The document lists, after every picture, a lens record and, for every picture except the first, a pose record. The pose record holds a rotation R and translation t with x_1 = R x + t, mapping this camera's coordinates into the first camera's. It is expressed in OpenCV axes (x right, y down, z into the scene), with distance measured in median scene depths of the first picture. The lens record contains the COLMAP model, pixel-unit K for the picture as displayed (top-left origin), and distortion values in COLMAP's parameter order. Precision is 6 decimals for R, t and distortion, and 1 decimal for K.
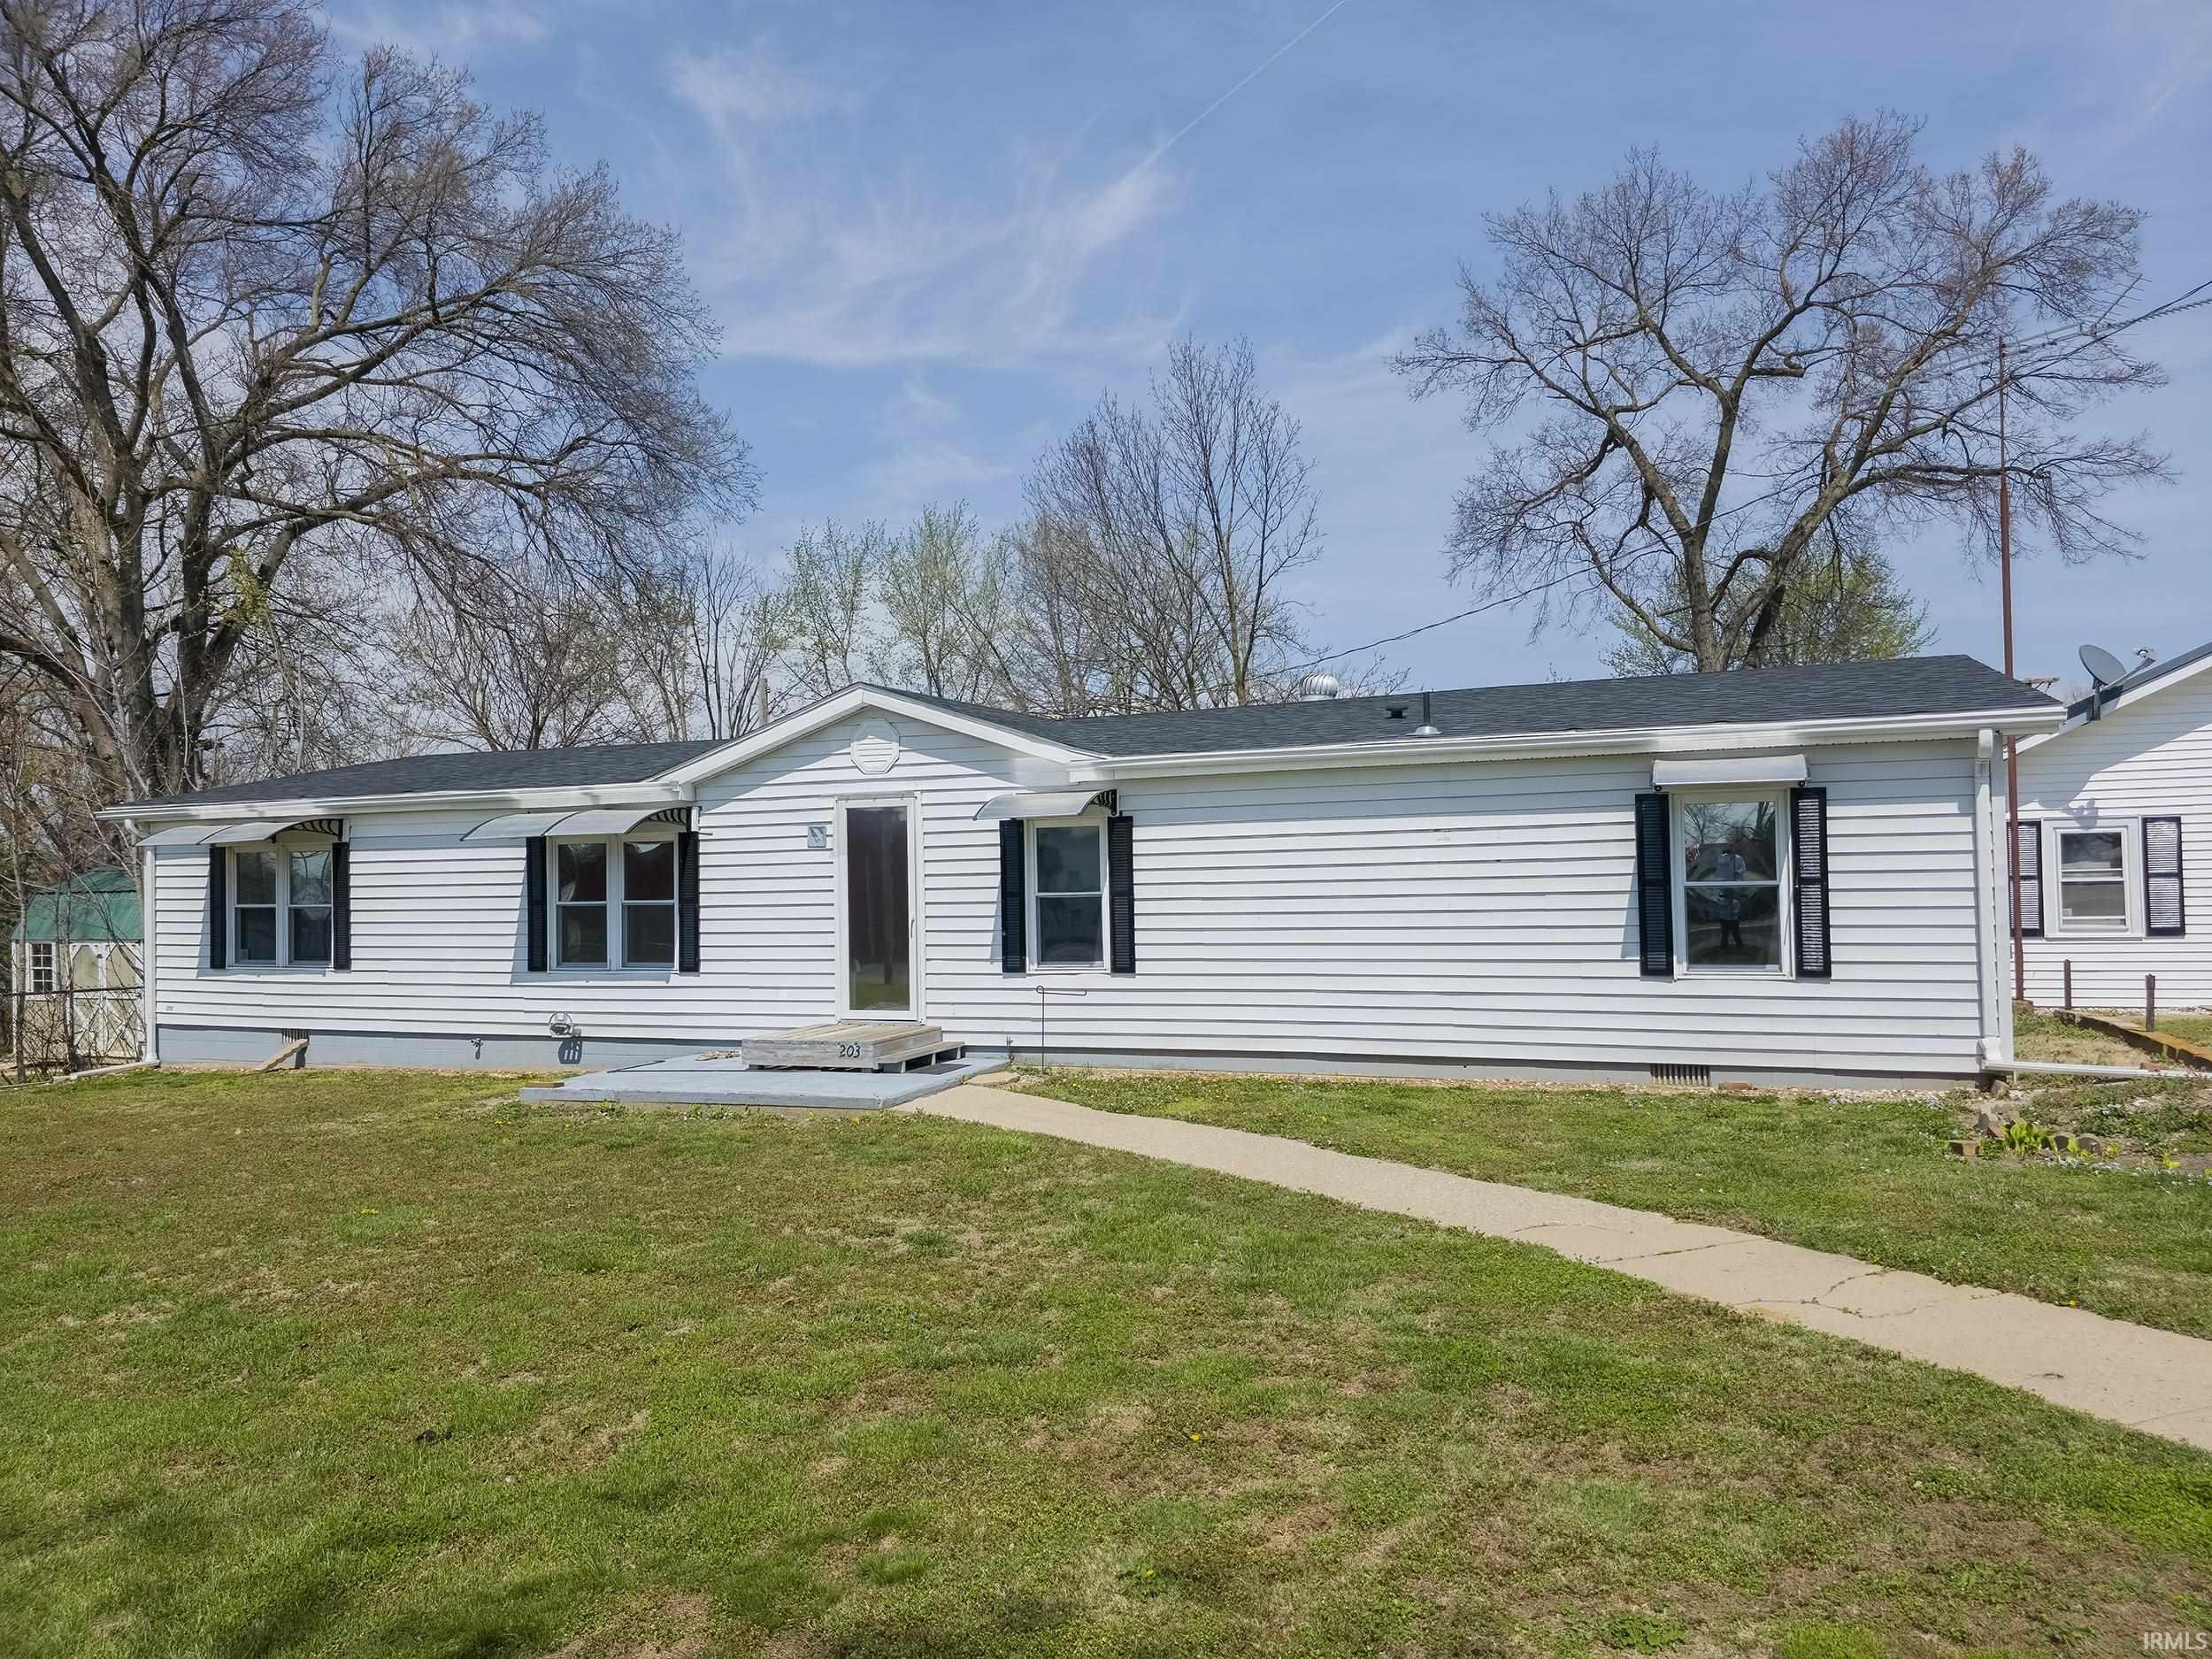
lens RADIAL K [[1531.7, 0, 1107.9], [0, 1531.7, 829.0], [0, 0, 1]] dist [0.038185, -0.005685]
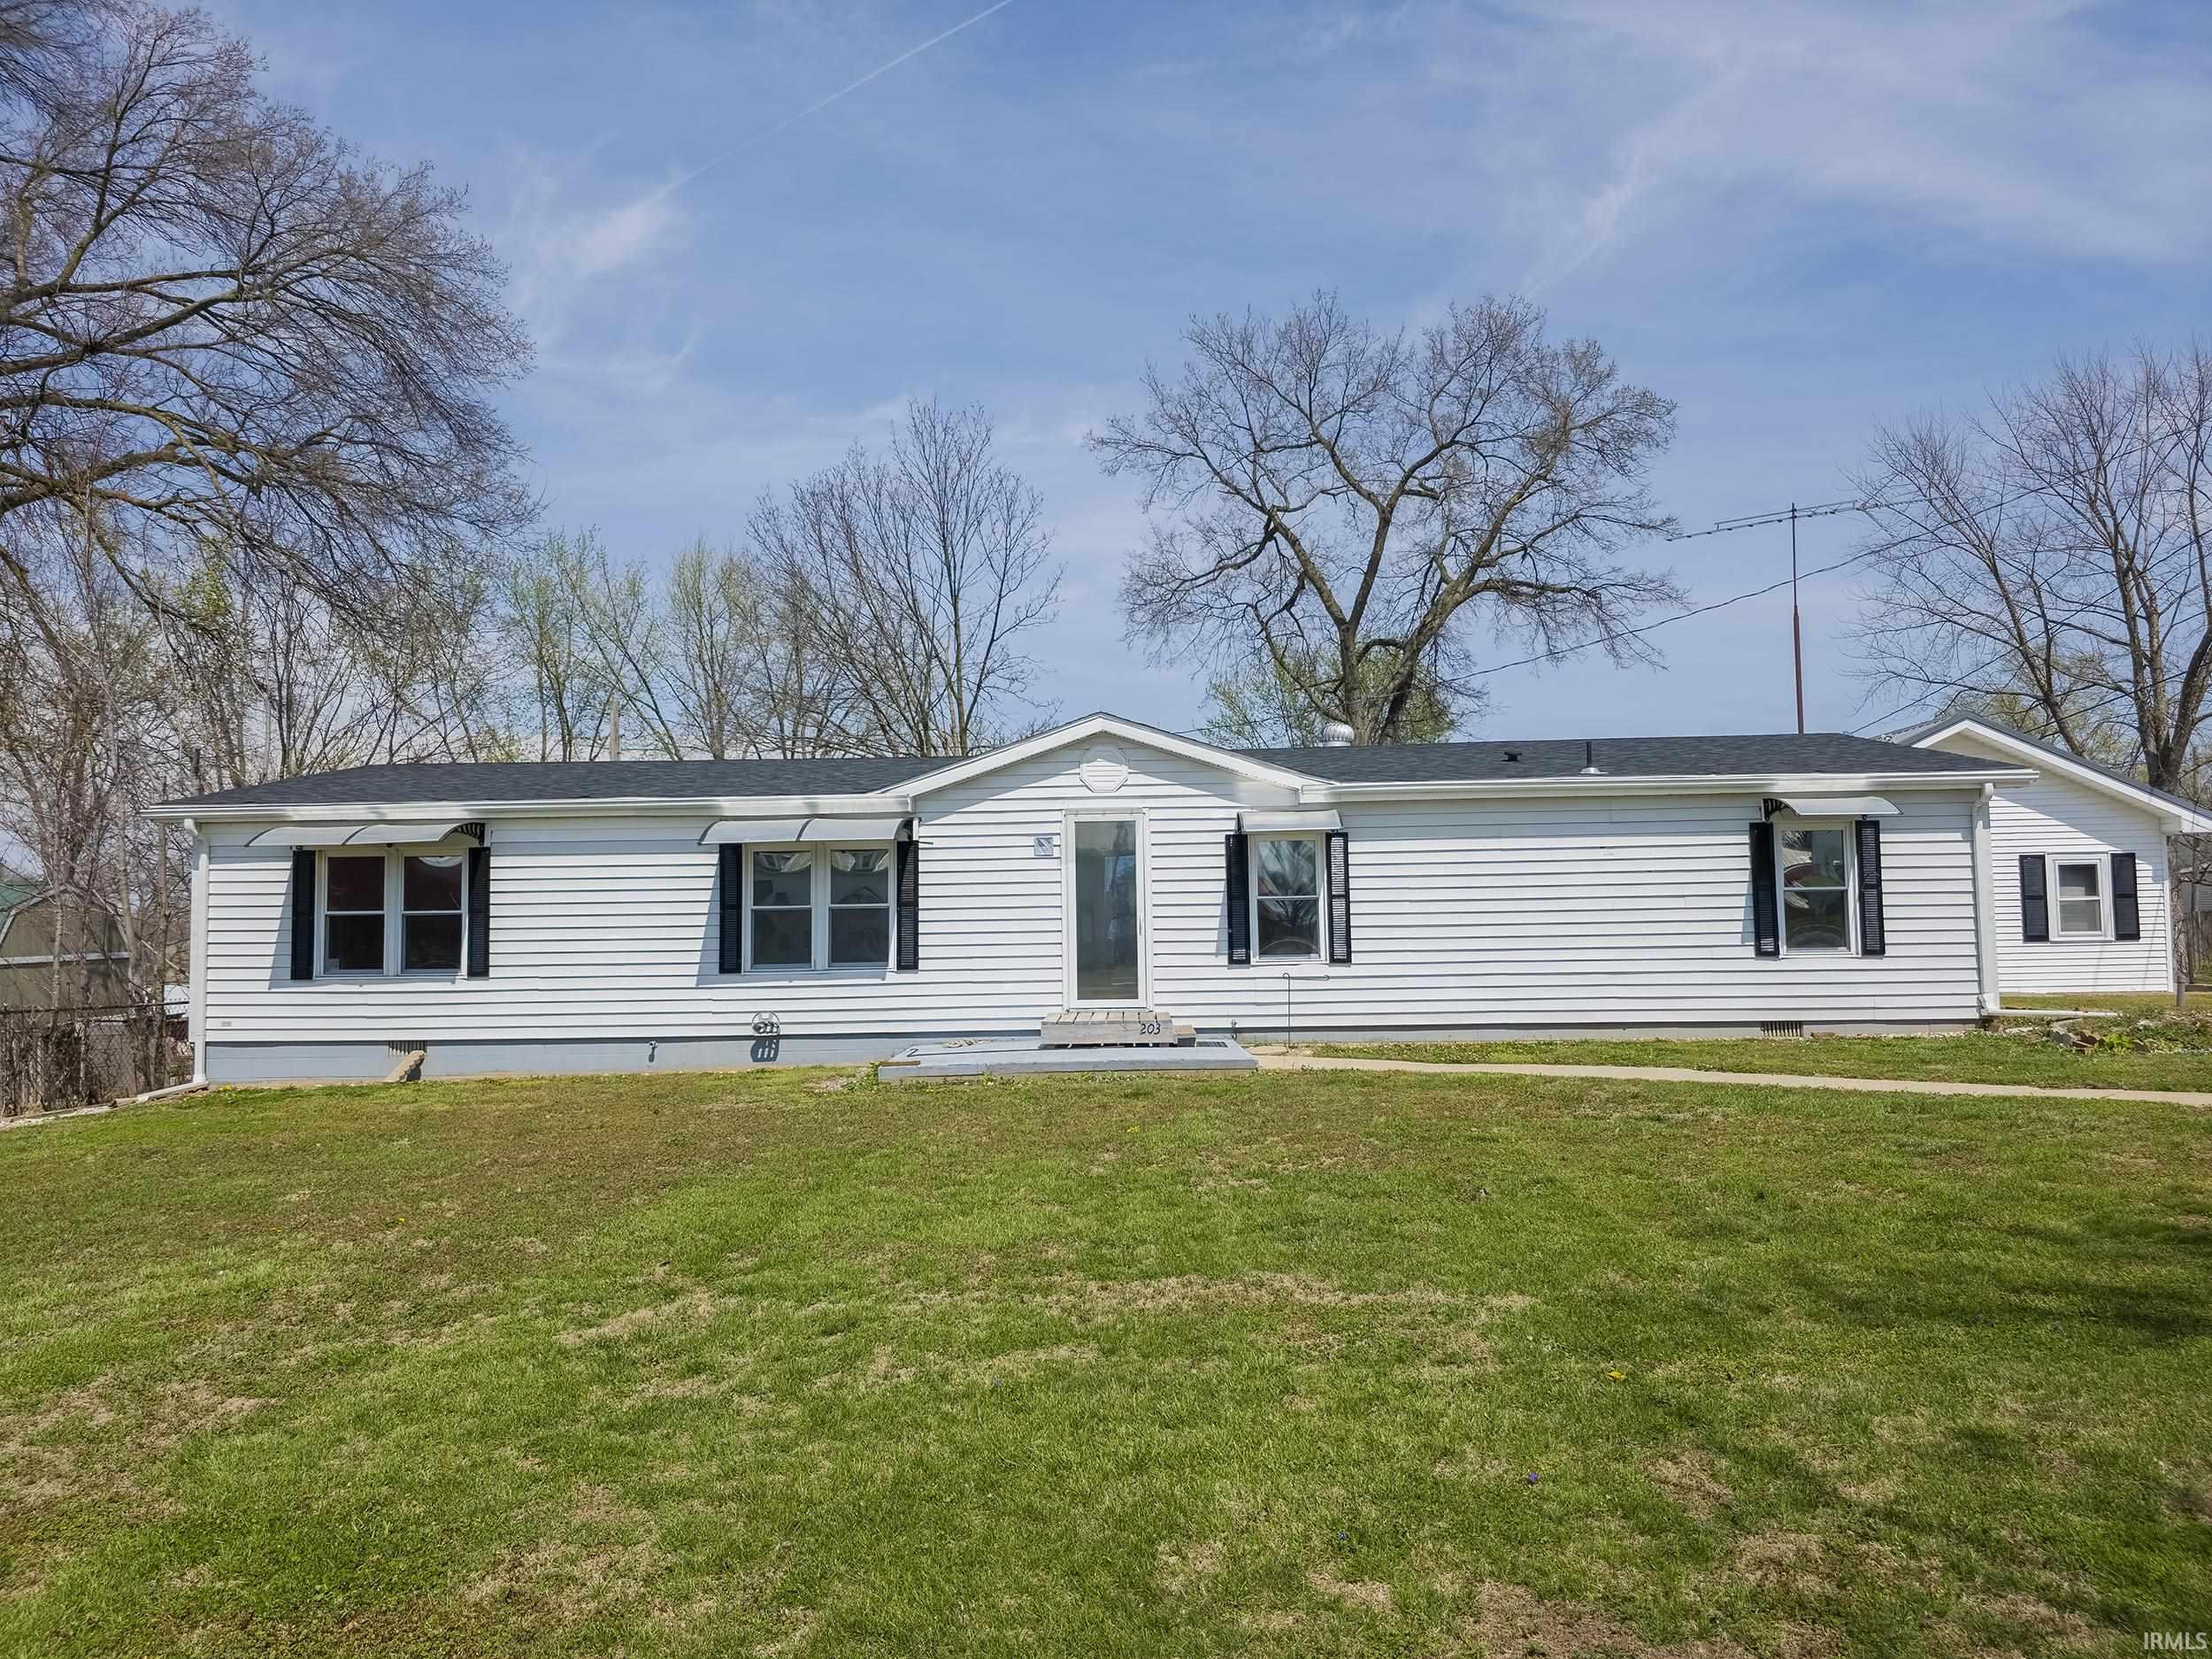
lens RADIAL K [[1531.7, 0, 1098.8], [0, 1531.7, 823.7], [0, 0, 1]] dist [0.038185, -0.005685]
pose [[0.937214, 0.026025, 0.347782, -0.510675], [-0.012891, 0.999116, -0.040024, 0.030625], [-0.348516, 0.033028, 0.936721, -0.058598]]
